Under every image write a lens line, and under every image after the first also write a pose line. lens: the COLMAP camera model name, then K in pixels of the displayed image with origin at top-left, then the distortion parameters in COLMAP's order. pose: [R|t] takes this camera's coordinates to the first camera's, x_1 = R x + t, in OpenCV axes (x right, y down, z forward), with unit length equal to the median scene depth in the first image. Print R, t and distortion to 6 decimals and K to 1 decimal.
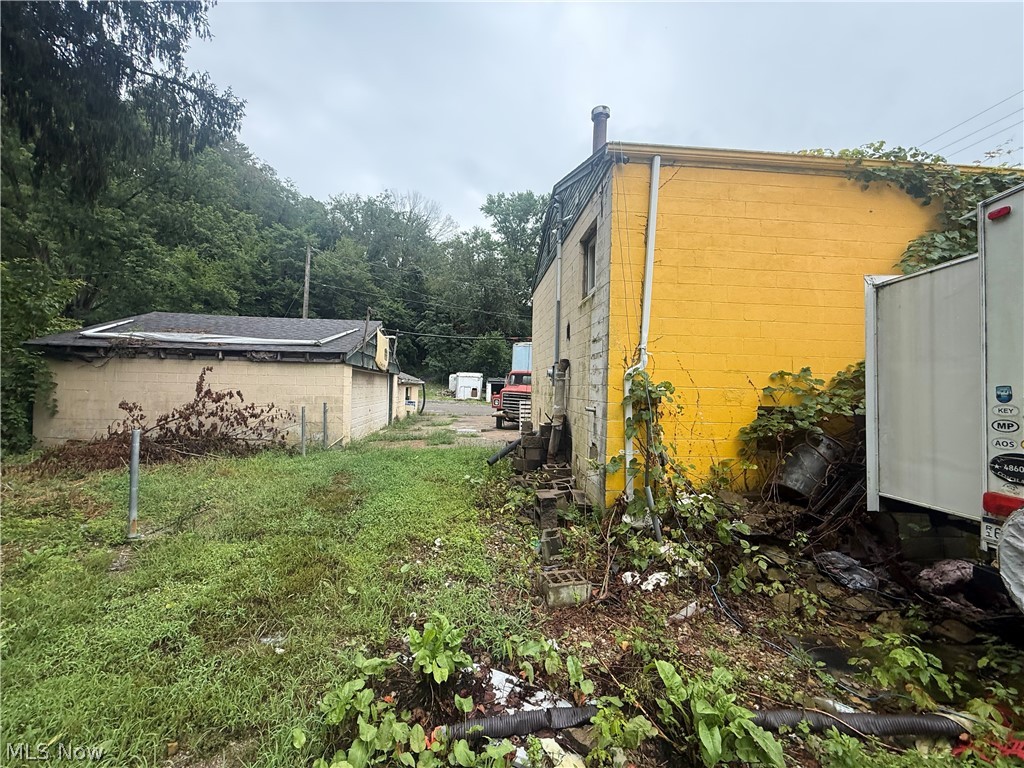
lens RADIAL K [[397.0, 0, 512.0], [0, 397.0, 384.0], [0, 0, 1]] dist [0.001917, 0.000380]
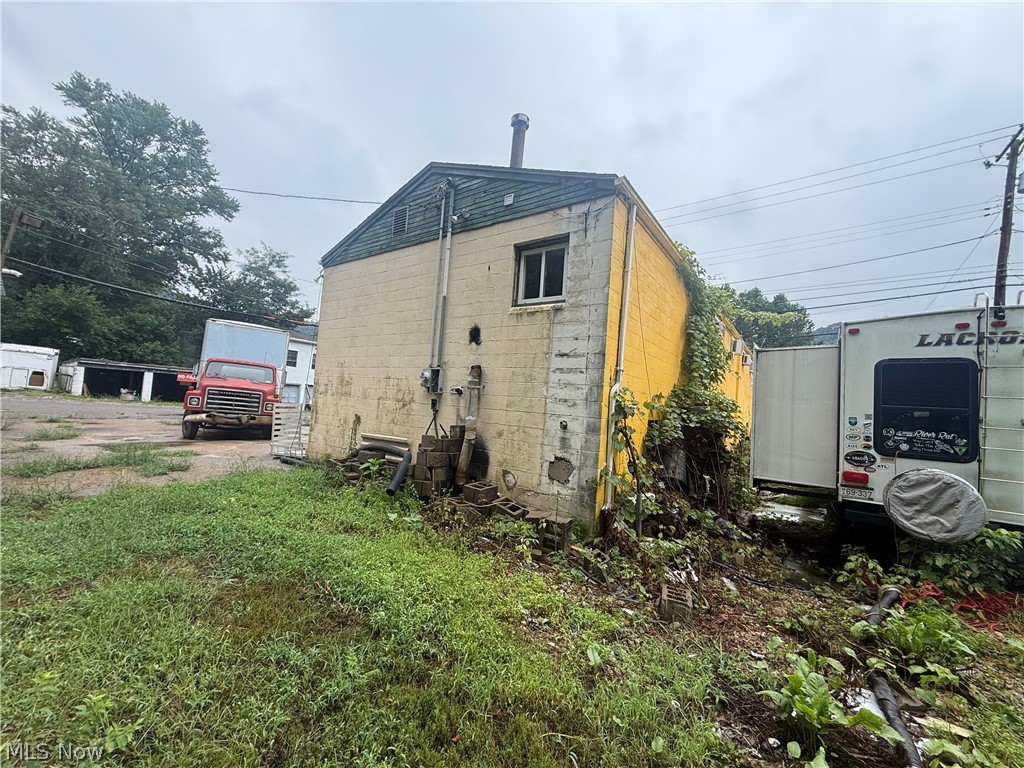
lens RADIAL K [[397.0, 0, 512.0], [0, 397.0, 384.0], [0, 0, 1]] dist [0.001917, 0.000380]
pose [[0.663530, 0.057069, 0.745969, -0.161275], [-0.060242, 0.997924, -0.022760, -0.001457], [-0.745720, -0.029837, 0.665591, 0.109513]]
